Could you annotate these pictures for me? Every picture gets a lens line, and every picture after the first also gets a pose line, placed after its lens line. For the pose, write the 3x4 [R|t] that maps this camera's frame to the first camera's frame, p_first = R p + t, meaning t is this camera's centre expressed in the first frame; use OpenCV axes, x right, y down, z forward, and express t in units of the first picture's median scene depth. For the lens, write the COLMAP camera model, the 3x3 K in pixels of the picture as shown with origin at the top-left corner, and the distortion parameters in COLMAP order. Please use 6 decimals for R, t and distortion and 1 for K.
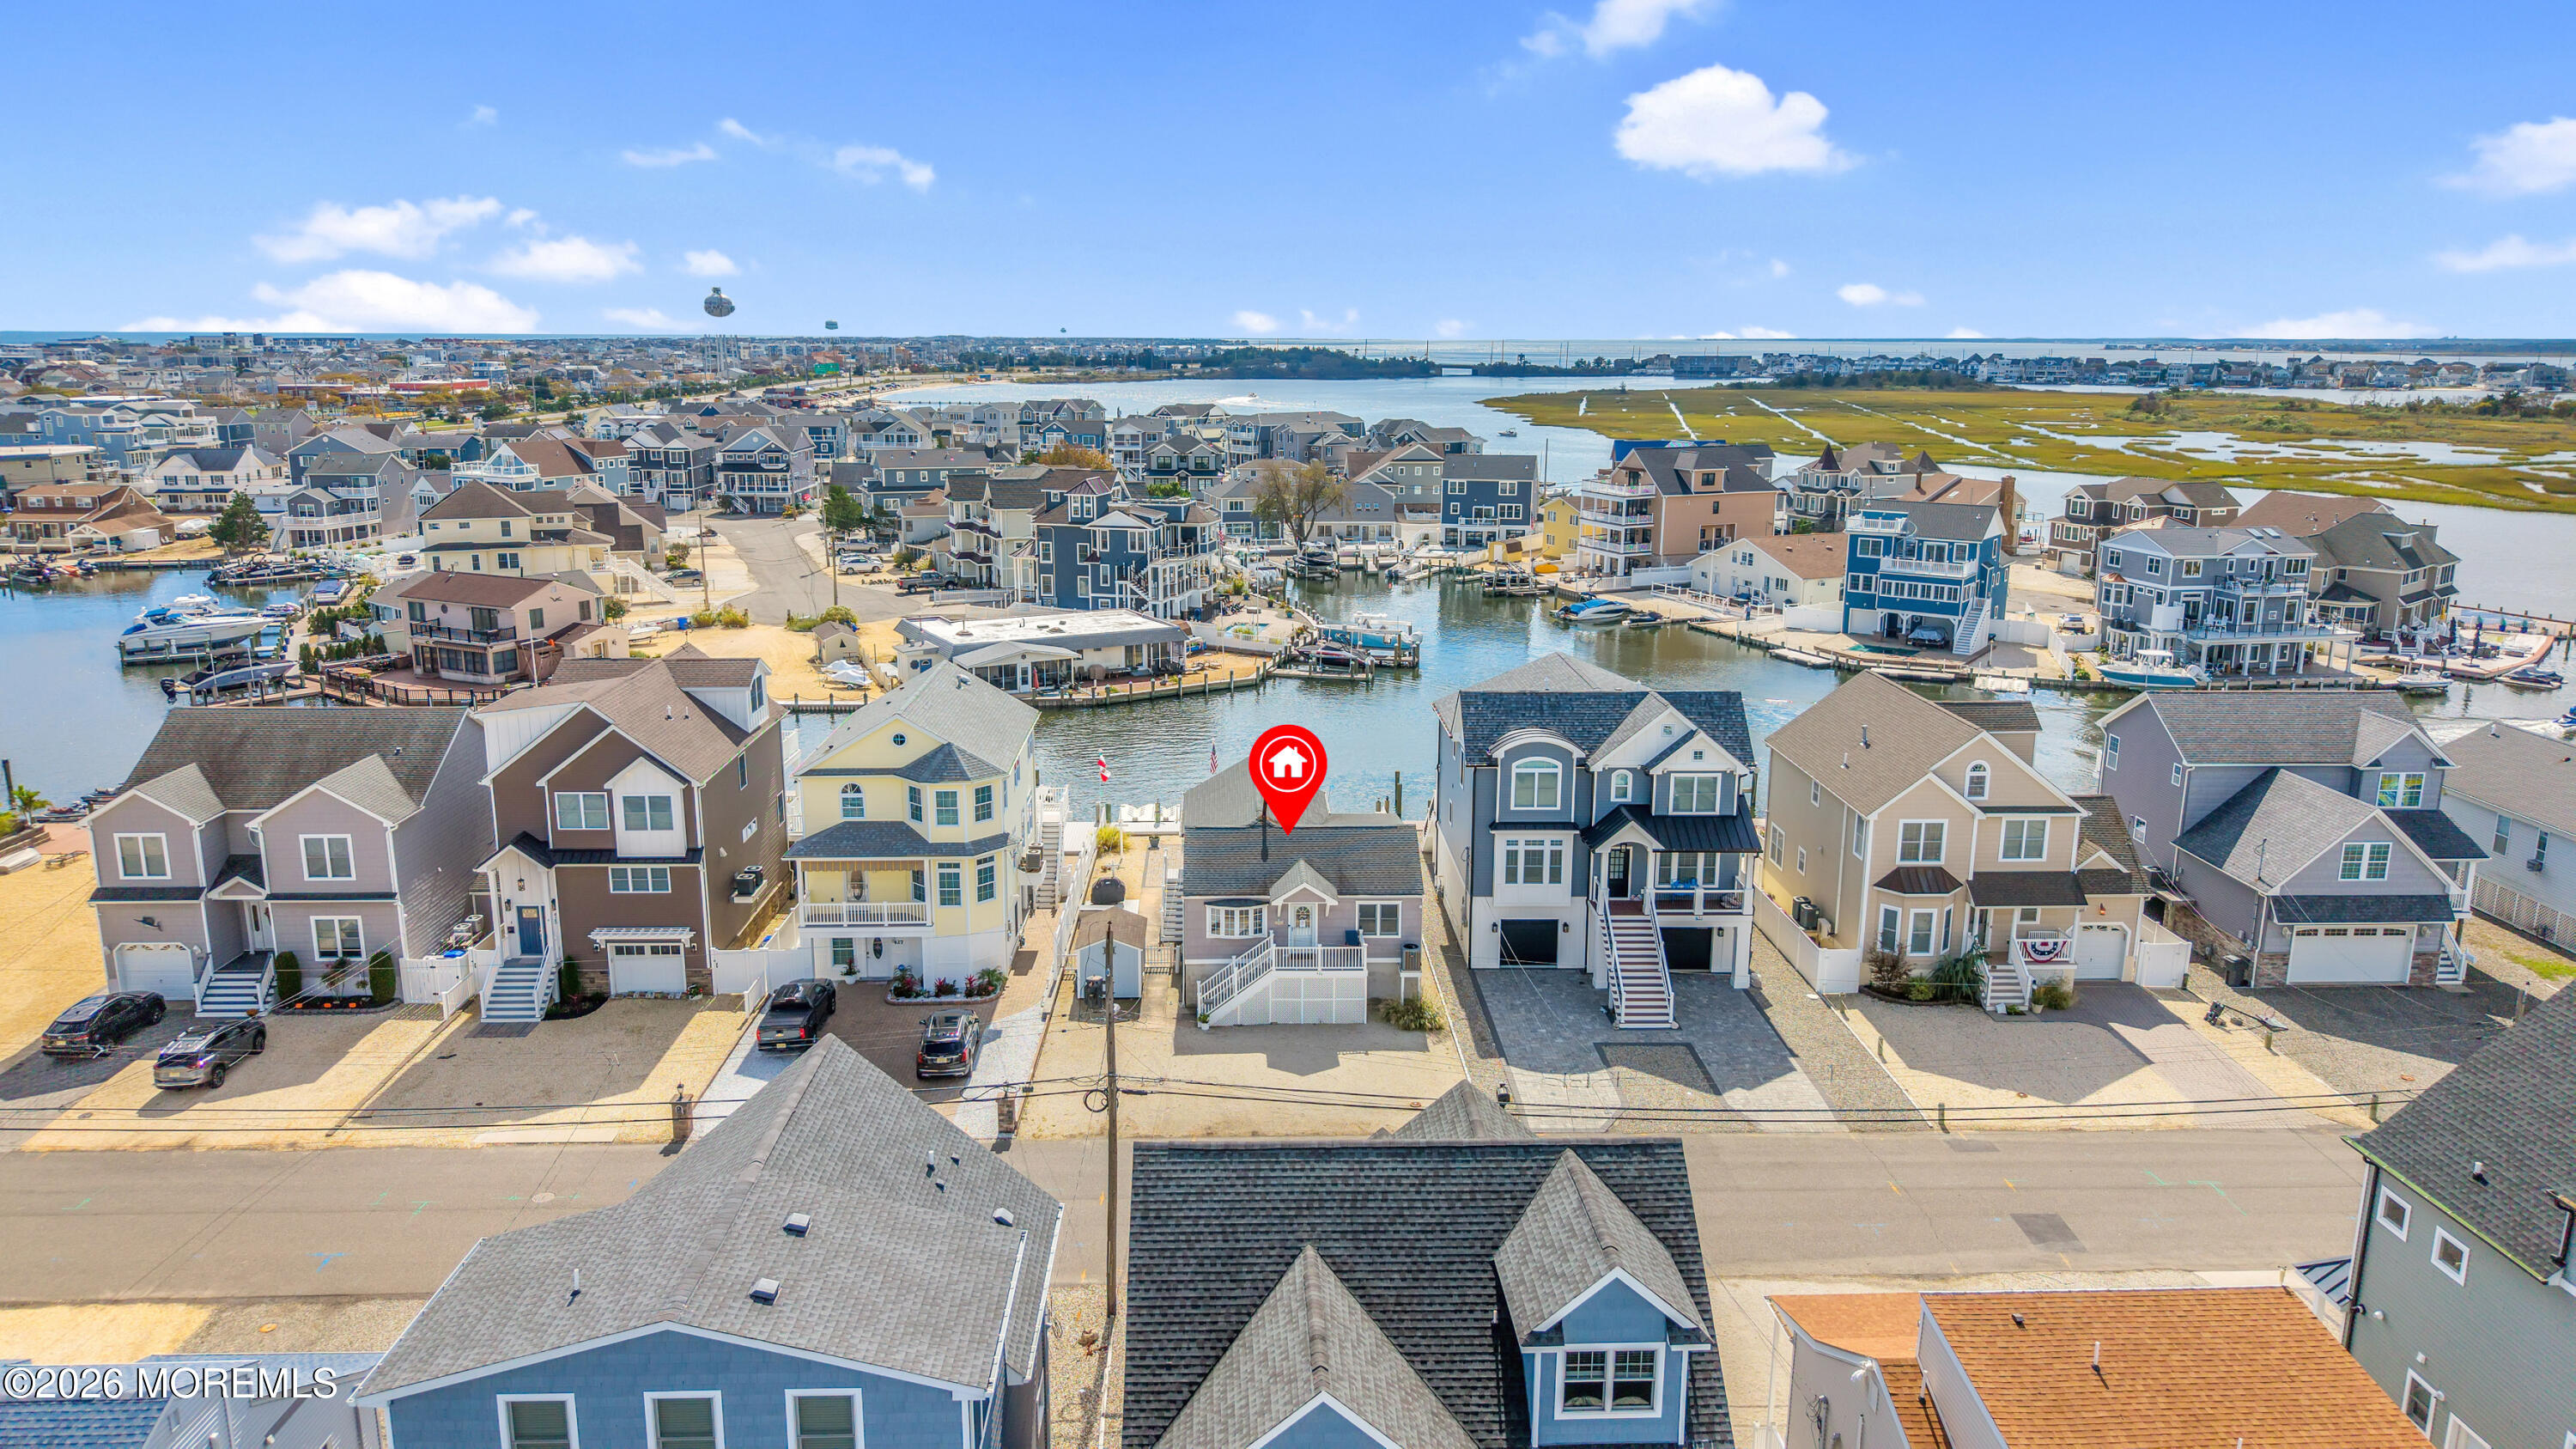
lens RADIAL K [[1677.6, 0, 1288.0], [0, 1677.6, 724.5], [0, 0, 1]] dist [0.075420, -0.119593]
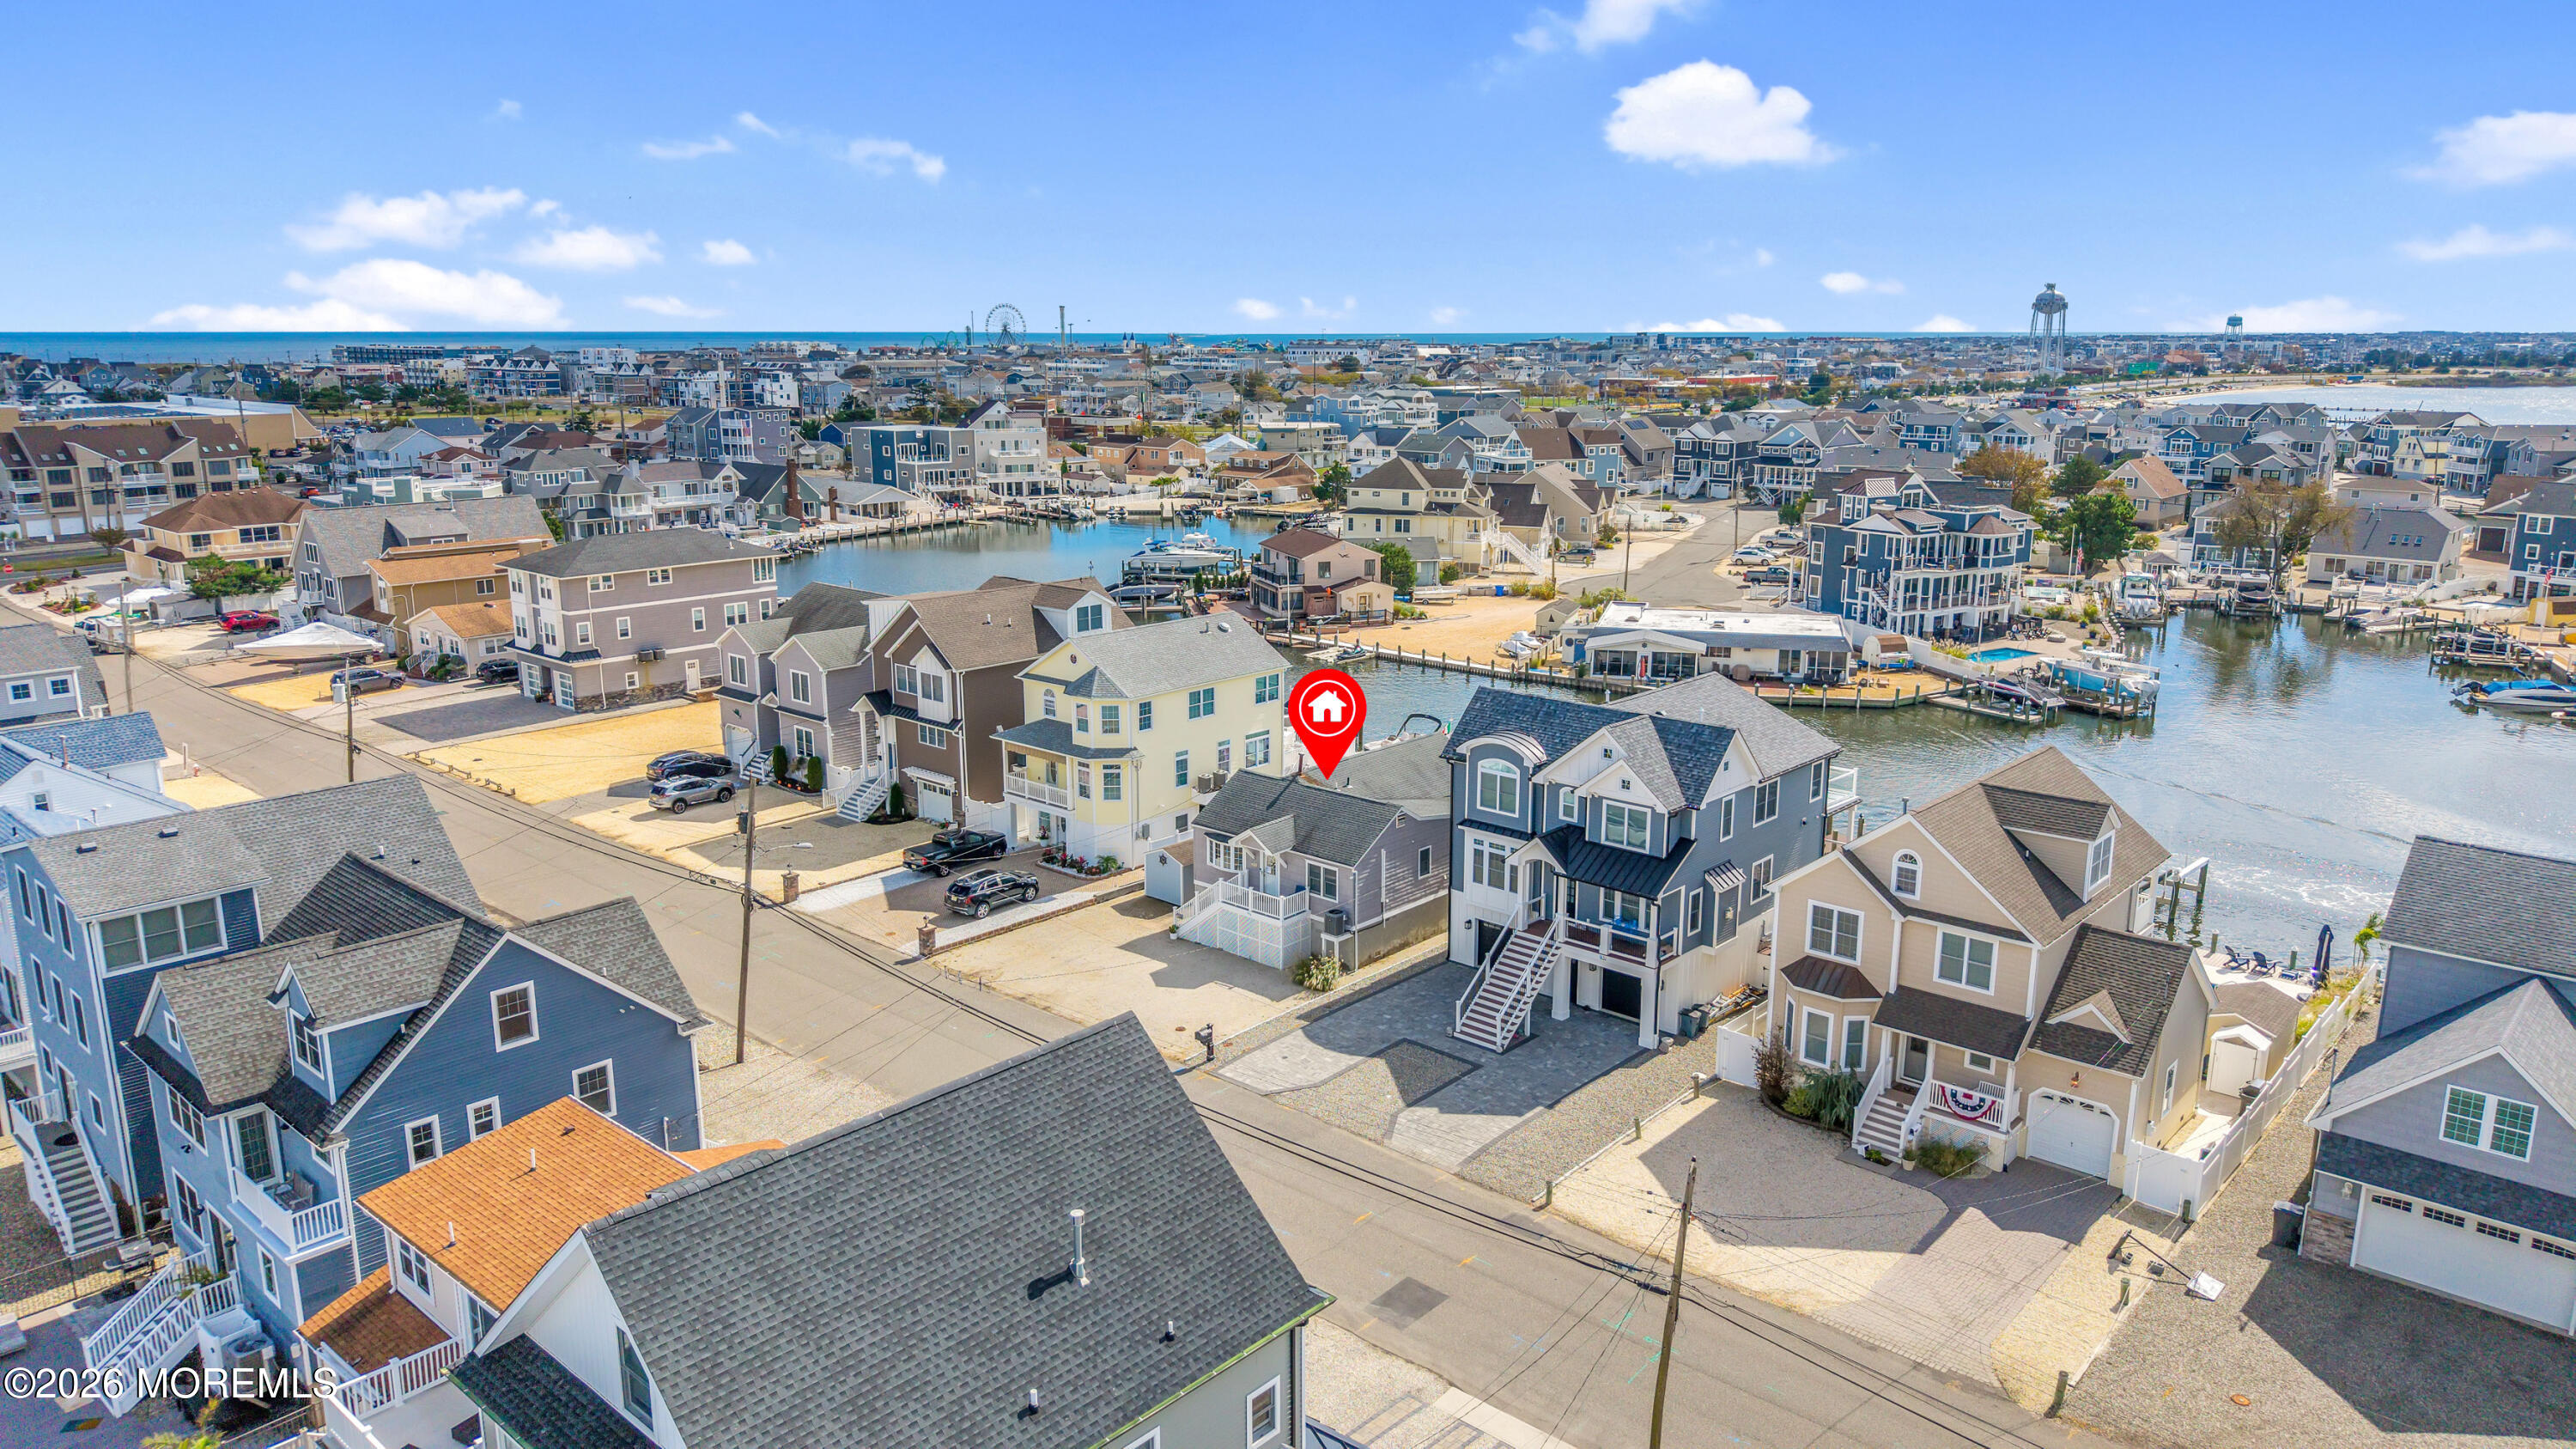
lens RADIAL K [[1677.6, 0, 1288.0], [0, 1677.6, 724.5], [0, 0, 1]] dist [0.075420, -0.119593]
pose [[0.720710, 0.150924, -0.676609, 0.721331], [-0.149869, 0.986854, 0.060489, -0.041608], [0.676843, 0.057807, 0.733854, 0.194501]]
